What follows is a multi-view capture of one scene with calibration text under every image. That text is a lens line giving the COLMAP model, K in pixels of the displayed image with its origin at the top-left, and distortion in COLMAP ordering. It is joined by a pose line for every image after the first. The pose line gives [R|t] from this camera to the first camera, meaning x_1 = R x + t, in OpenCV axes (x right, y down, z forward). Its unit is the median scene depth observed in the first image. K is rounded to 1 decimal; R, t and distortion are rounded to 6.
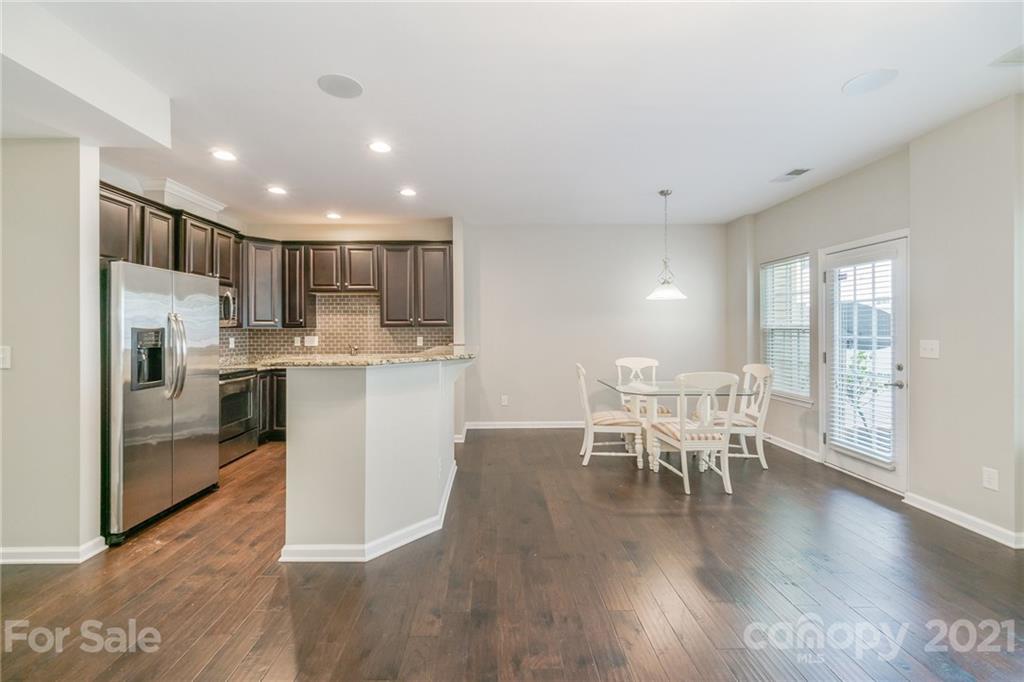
lens RADIAL K [[414.5, 0, 497.5], [0, 414.5, 329.4], [0, 0, 1]] dist [0.001043, -0.001994]
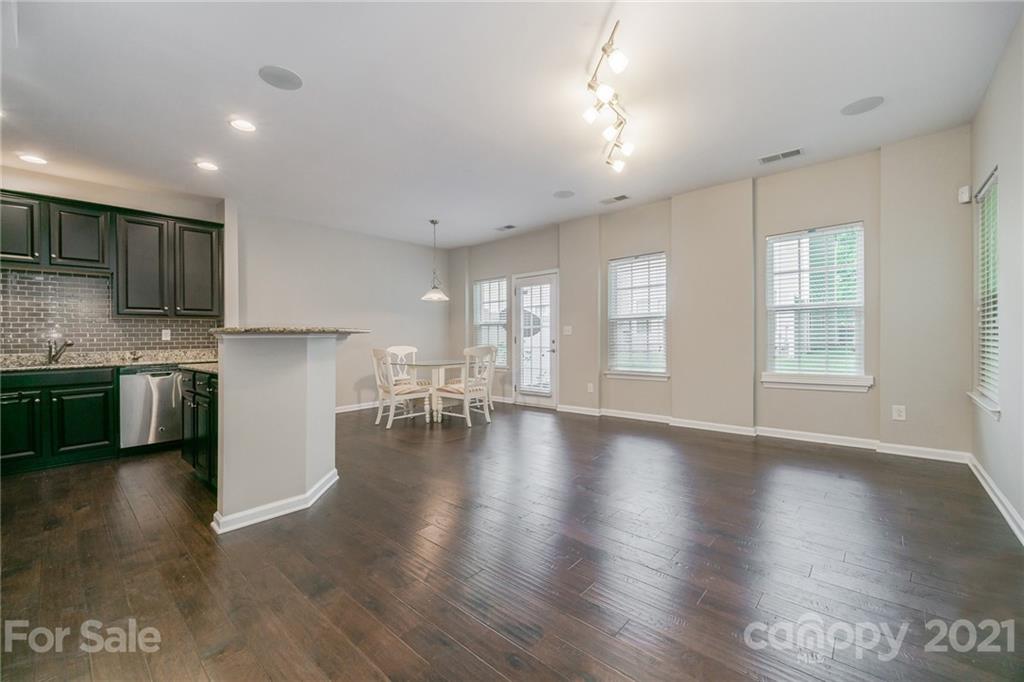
lens RADIAL K [[414.5, 0, 502.1], [0, 414.5, 337.5], [0, 0, 1]] dist [0.001043, -0.001994]
pose [[0.682807, -0.006201, 0.730572, -0.439157], [0.012677, 0.999914, -0.003362, 0.058788], [-0.730489, 0.011557, 0.682827, -0.095552]]
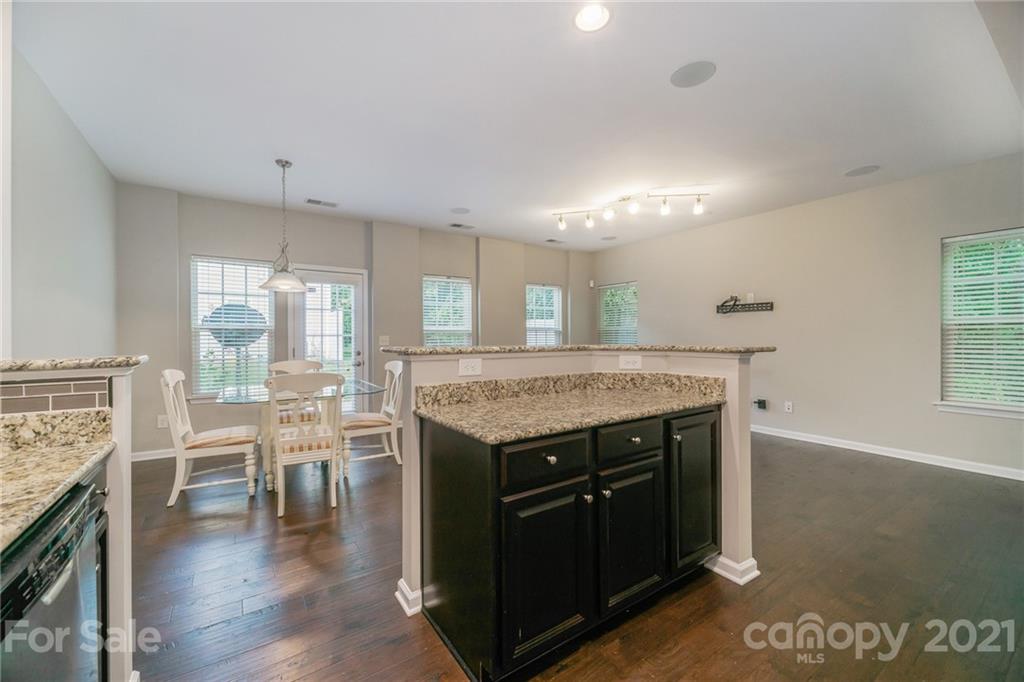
lens RADIAL K [[414.5, 0, 520.1], [0, 414.5, 335.1], [0, 0, 1]] dist [0.001043, -0.001994]
pose [[-0.569777, 0.009695, 0.821742, -0.549265], [0.003507, 0.999950, -0.009366, 0.028360], [-0.821792, -0.002455, -0.569782, 1.087340]]
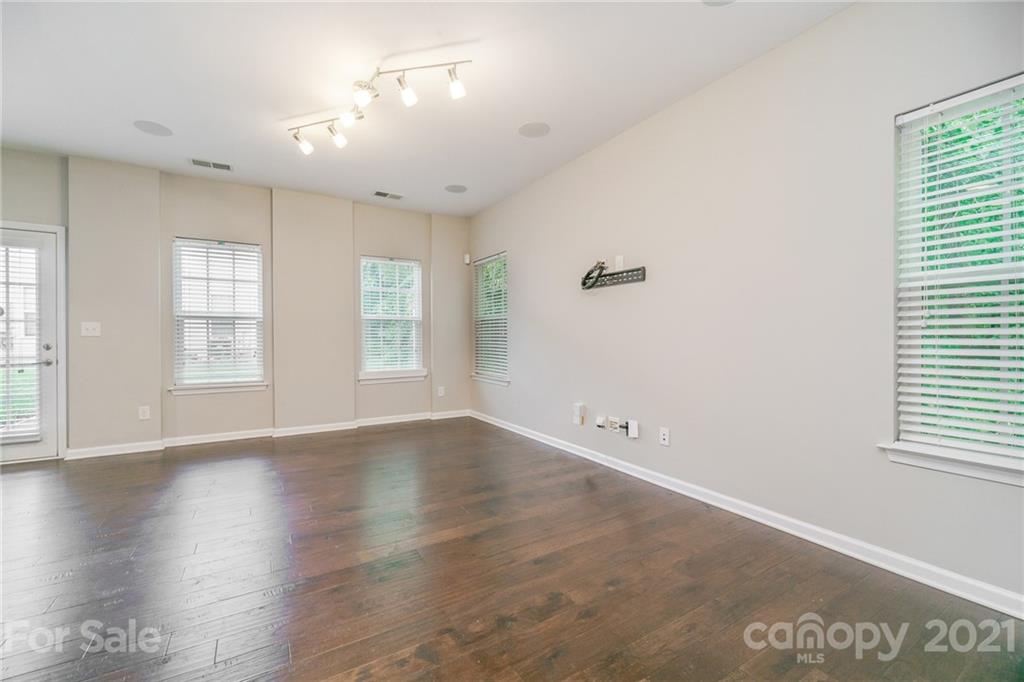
lens RADIAL K [[414.5, 0, 512.0], [0, 414.5, 335.6], [0, 0, 1]] dist [0.001043, -0.001994]
pose [[-0.526169, 0.005300, 0.850364, -0.492691], [0.001442, 0.999985, -0.005341, 0.052407], [-0.850379, -0.001584, -0.526169, 0.396688]]
